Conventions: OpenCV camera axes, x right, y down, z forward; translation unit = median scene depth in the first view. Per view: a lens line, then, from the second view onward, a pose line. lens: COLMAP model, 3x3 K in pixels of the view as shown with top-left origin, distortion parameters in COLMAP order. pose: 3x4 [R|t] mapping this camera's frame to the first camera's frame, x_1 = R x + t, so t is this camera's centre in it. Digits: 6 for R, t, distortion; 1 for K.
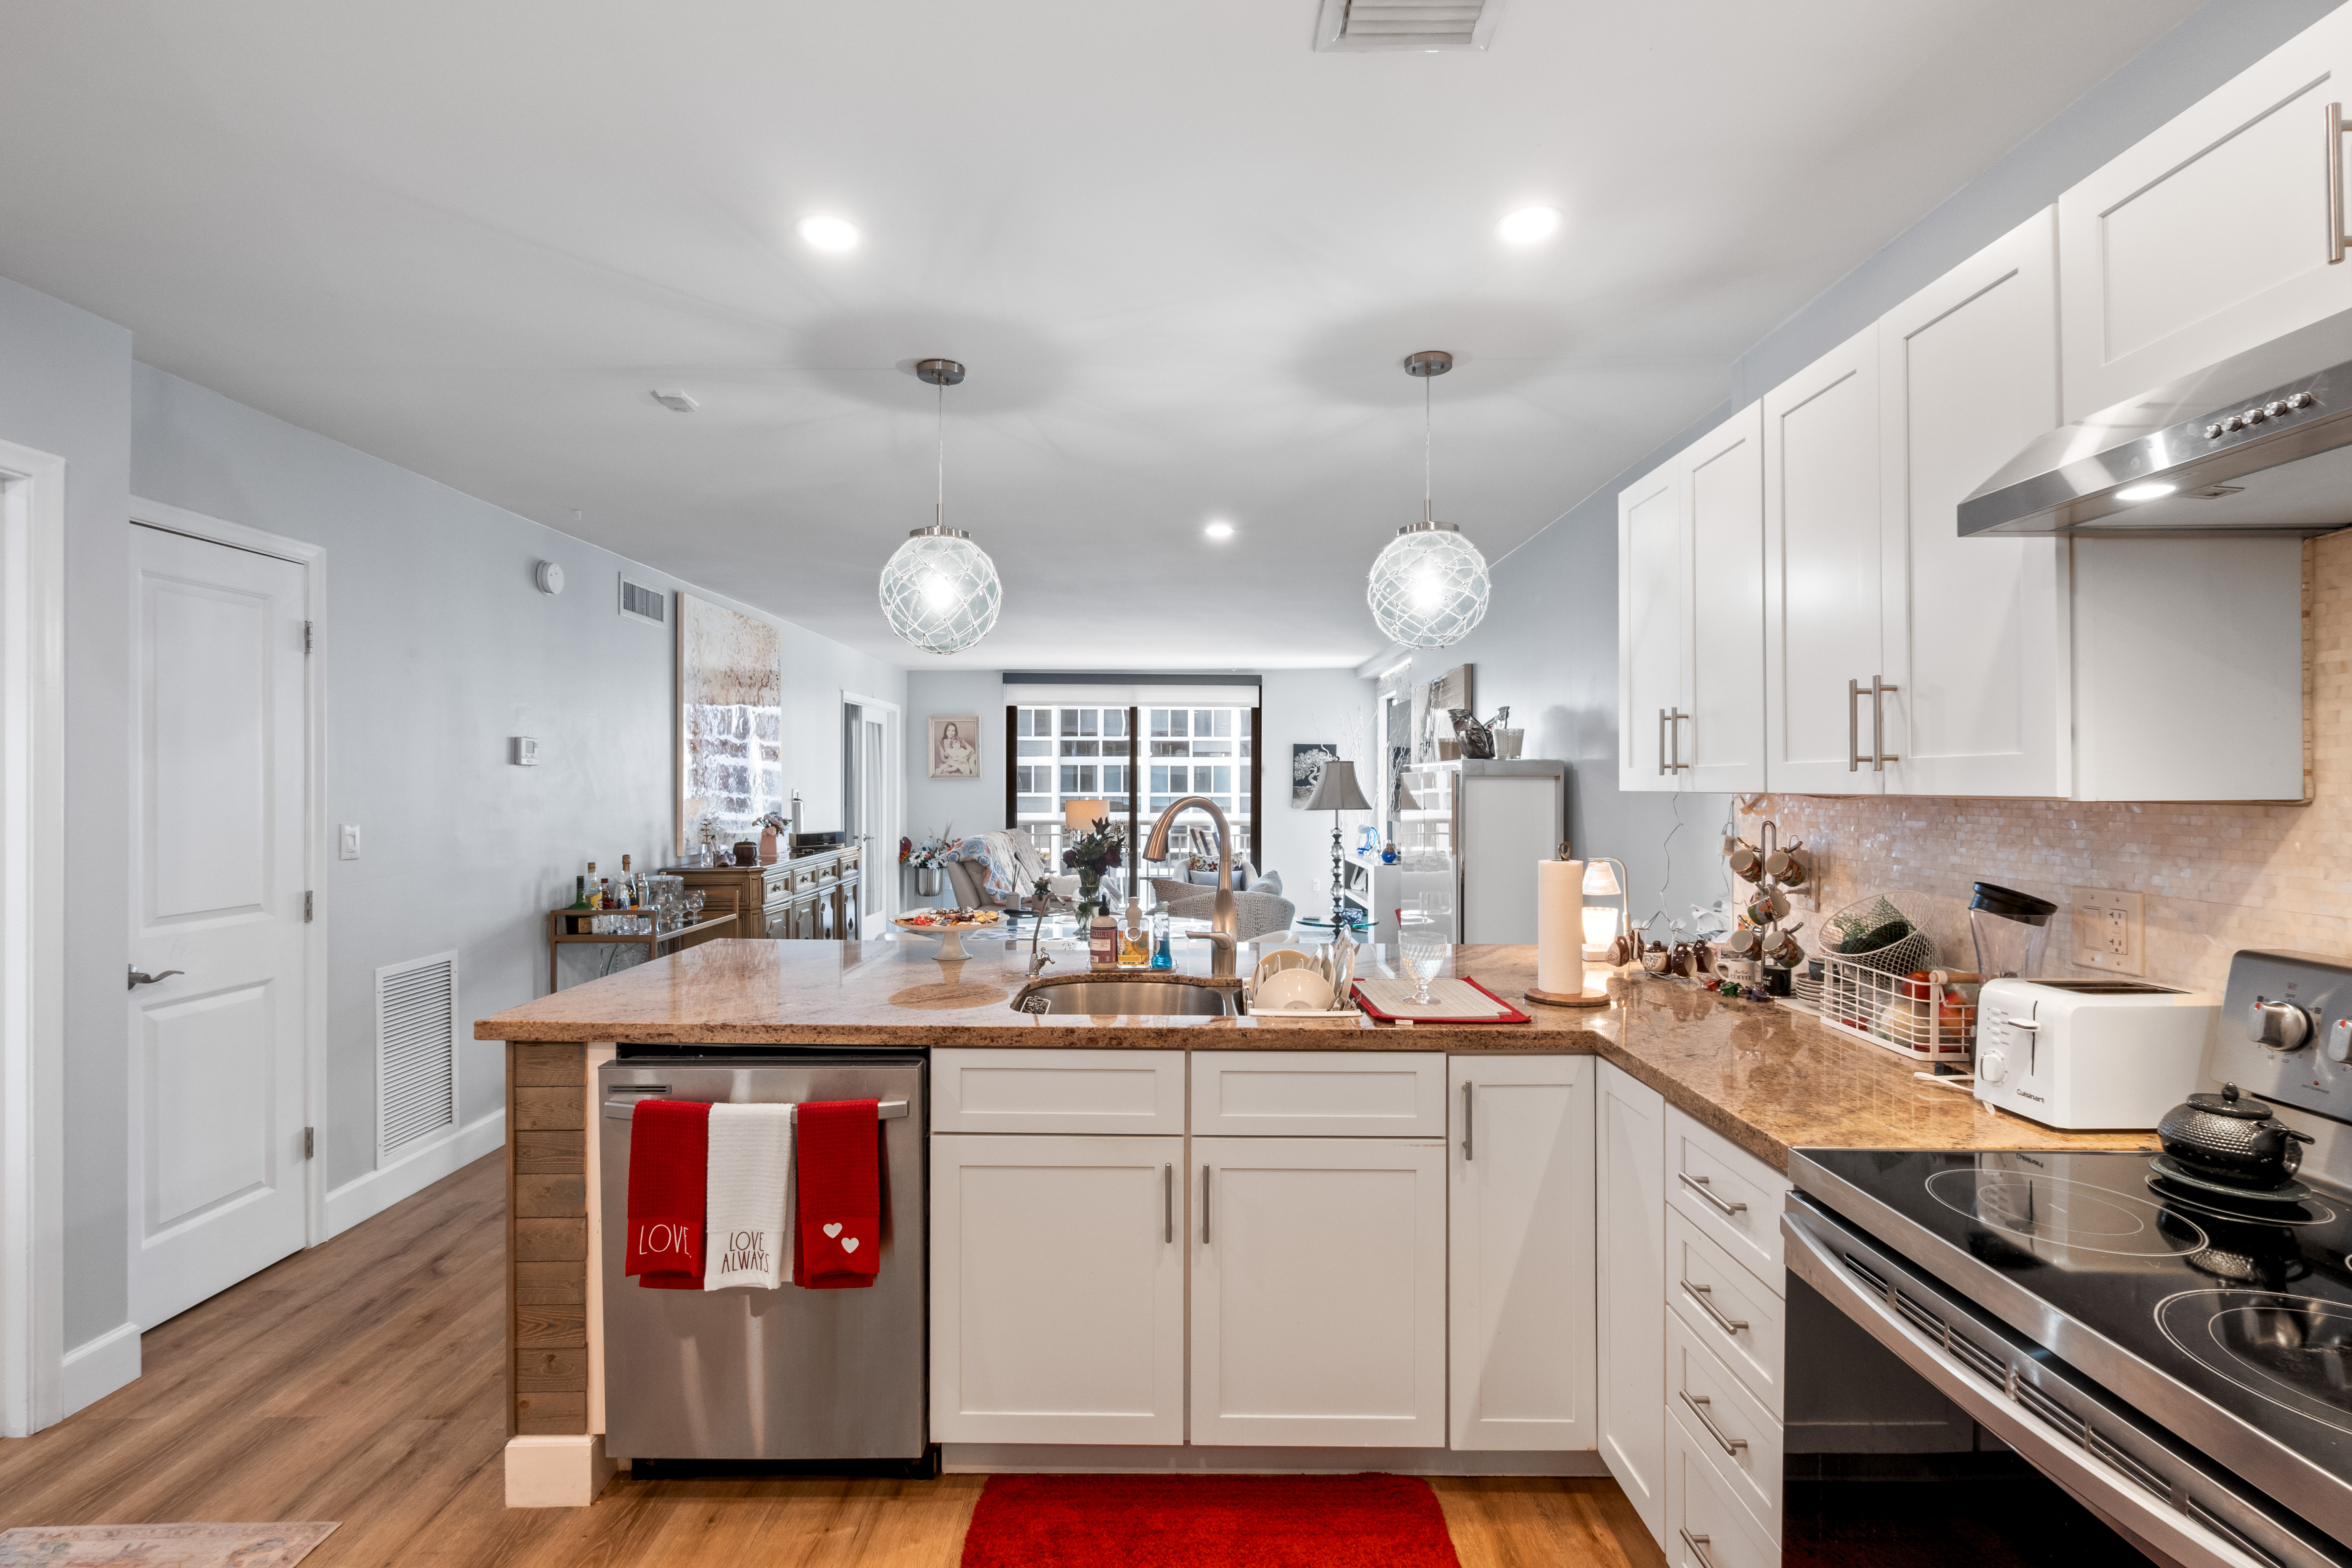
lens RADIAL K [[1075.8, 0, 1164.1], [0, 1075.8, 786.4], [0, 0, 1]] dist [-0.005533, 0.000947]
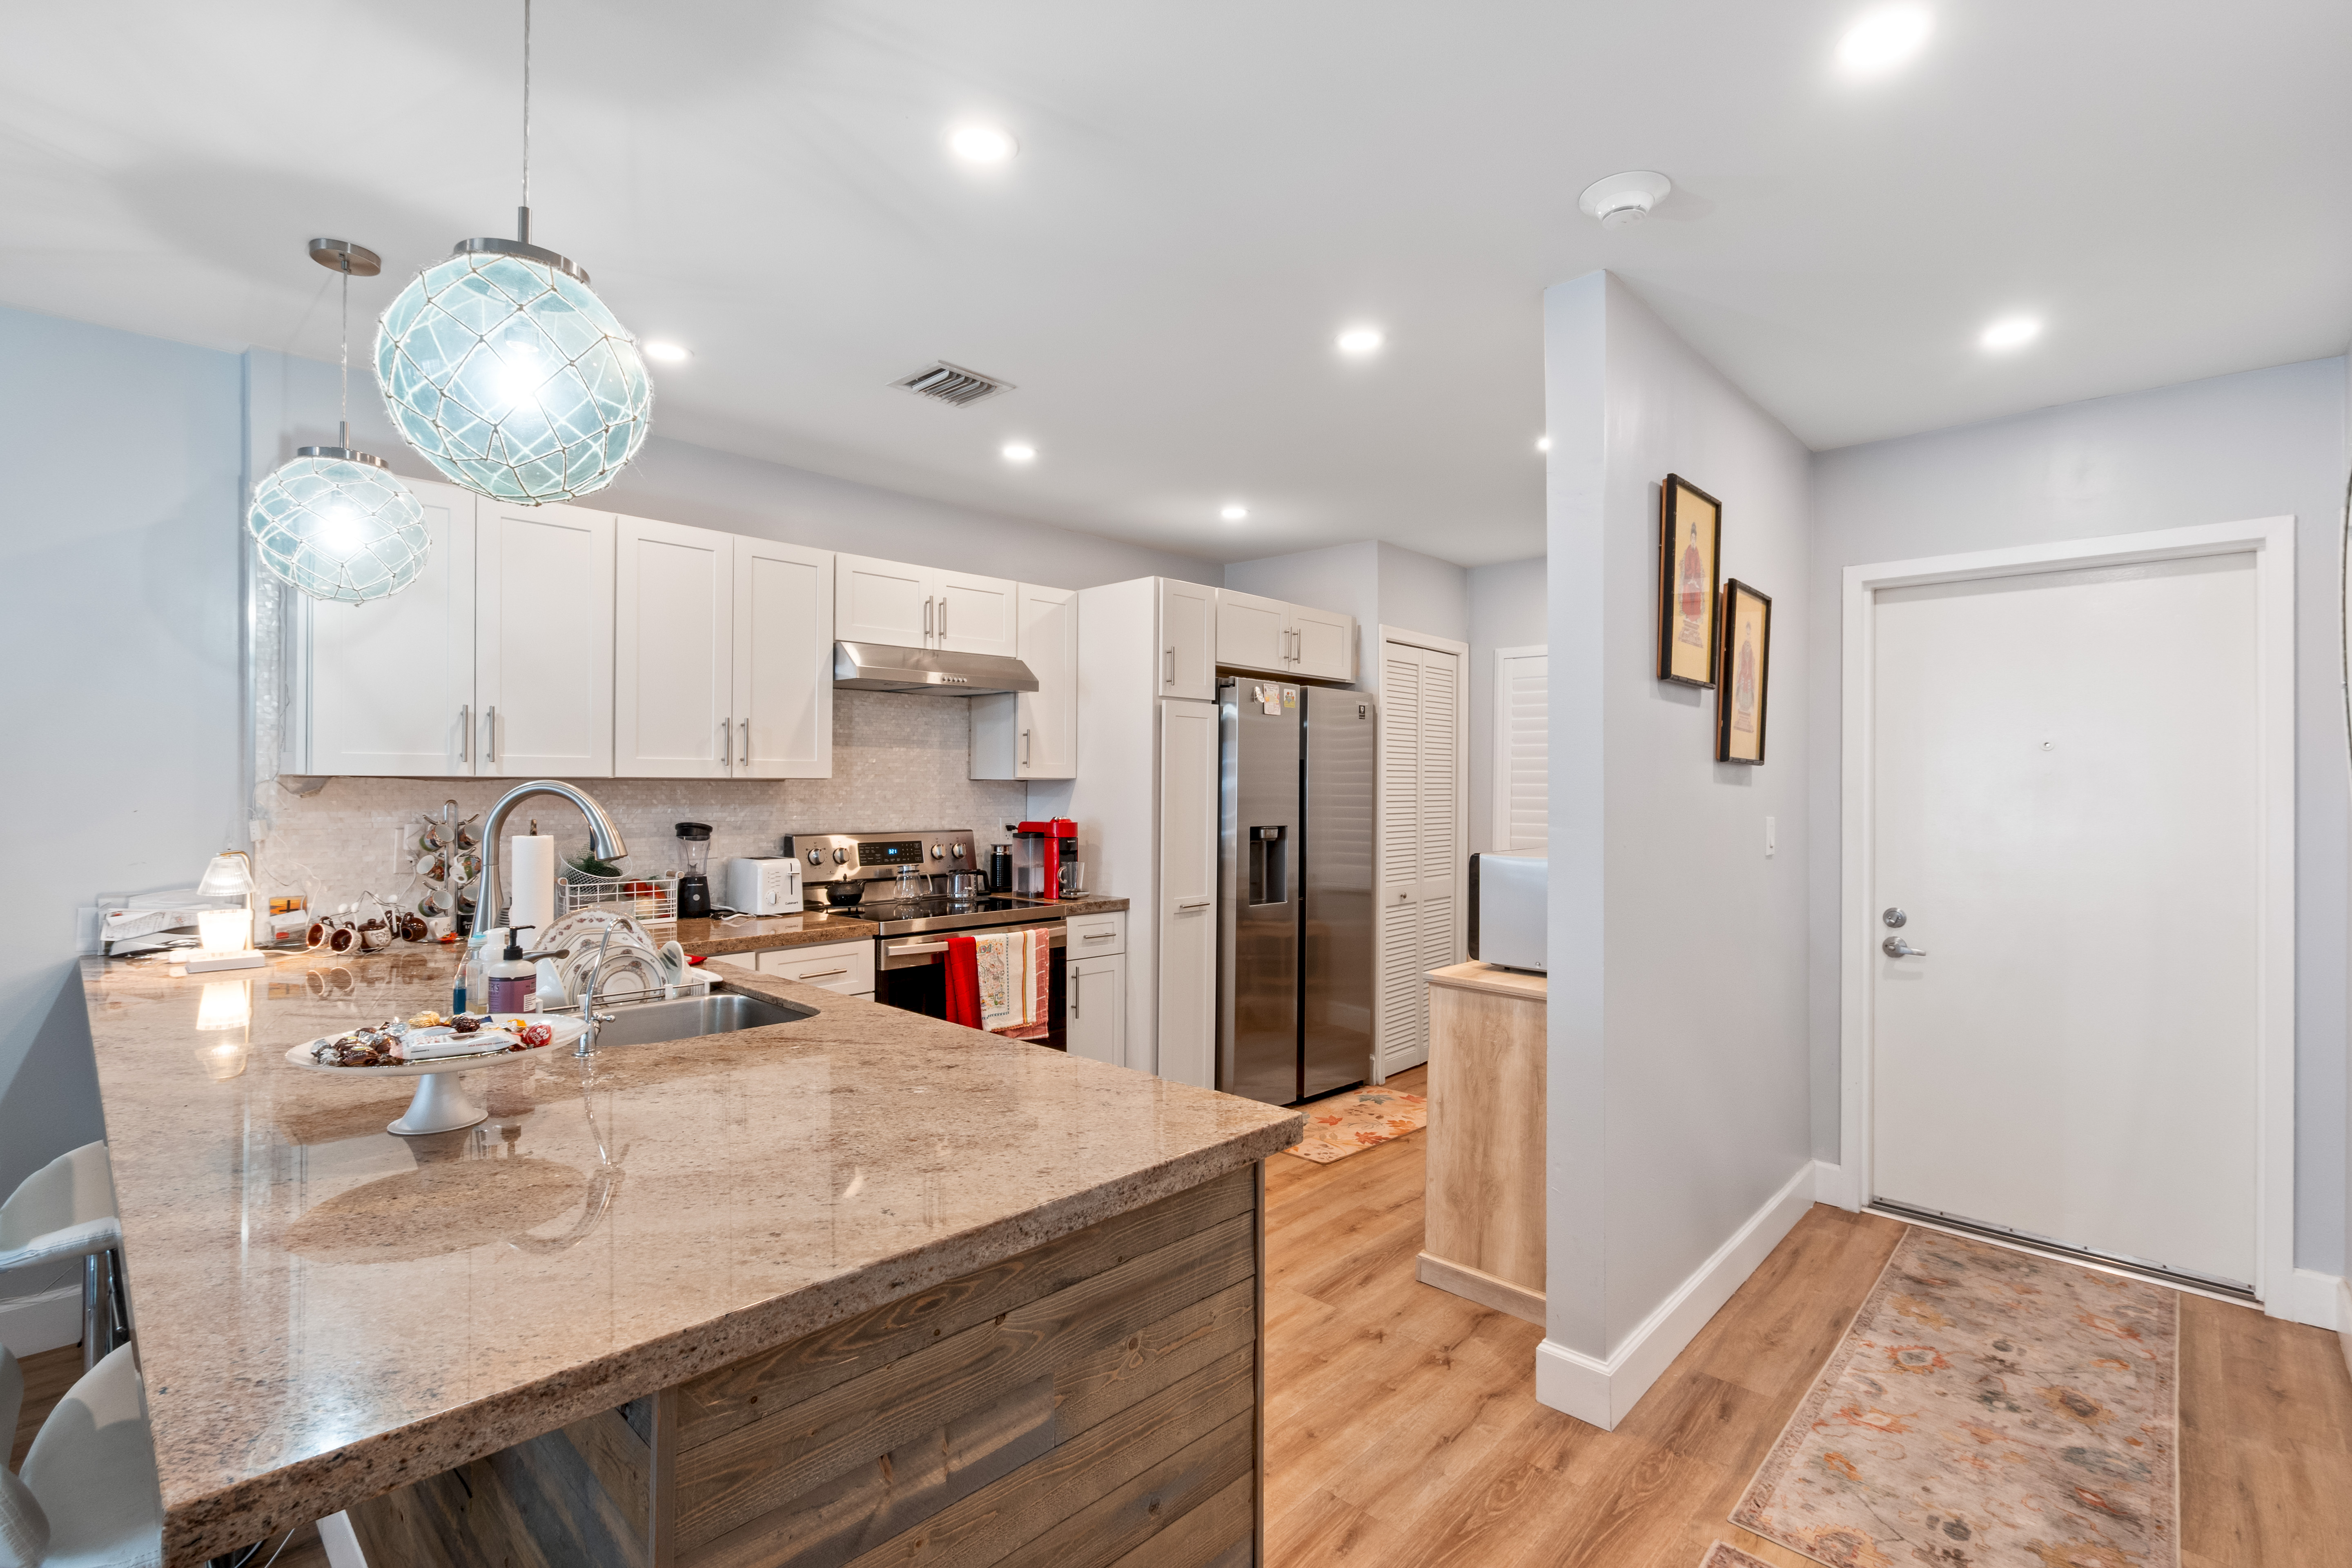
lens RADIAL K [[1075.8, 0, 1175.6], [0, 1075.8, 778.3], [0, 0, 1]] dist [-0.005533, 0.000947]
pose [[-0.738019, 0.001253, 0.674778, -1.041700], [-0.001875, 0.999991, -0.003908, 0.012574], [-0.674777, -0.004150, -0.738010, 1.577574]]
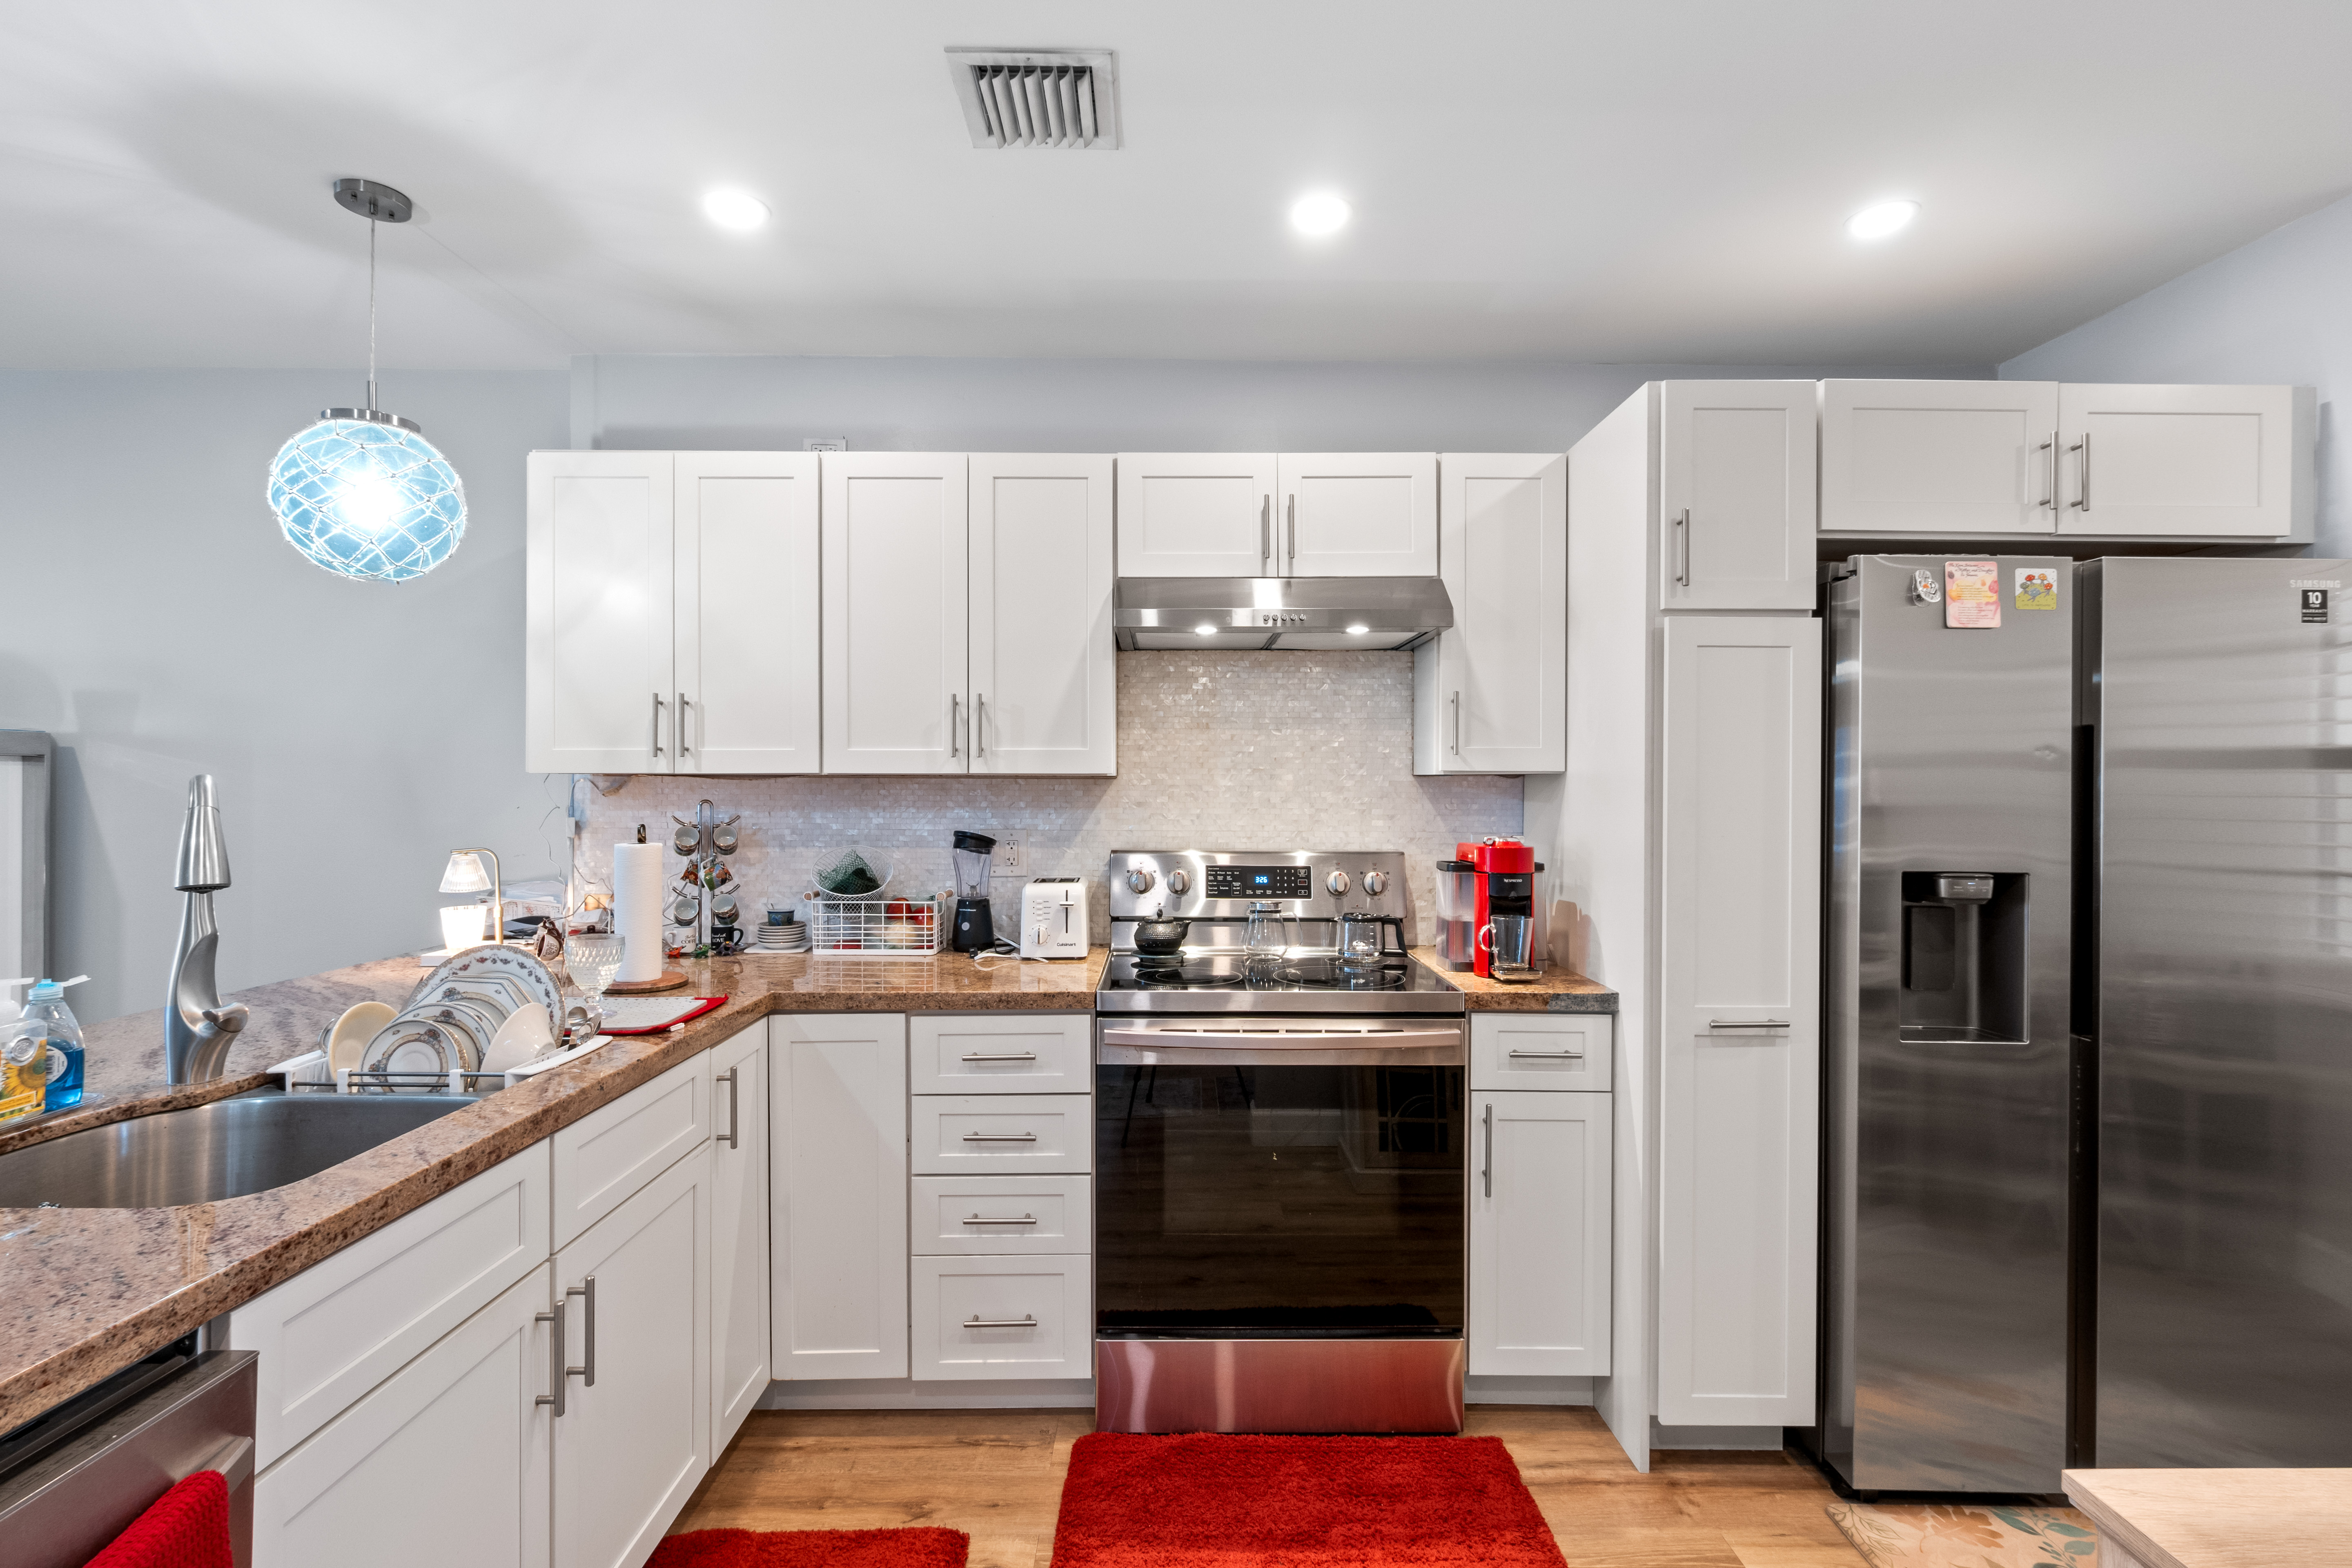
lens RADIAL K [[1075.8, 0, 1193.9], [0, 1075.8, 779.2], [0, 0, 1]] dist [-0.005533, 0.000947]
pose [[-0.031222, 0.003949, 0.999505, -0.690427], [0.000503, 0.999992, -0.003935, 0.018154], [-0.999512, 0.000379, -0.031224, 0.606363]]
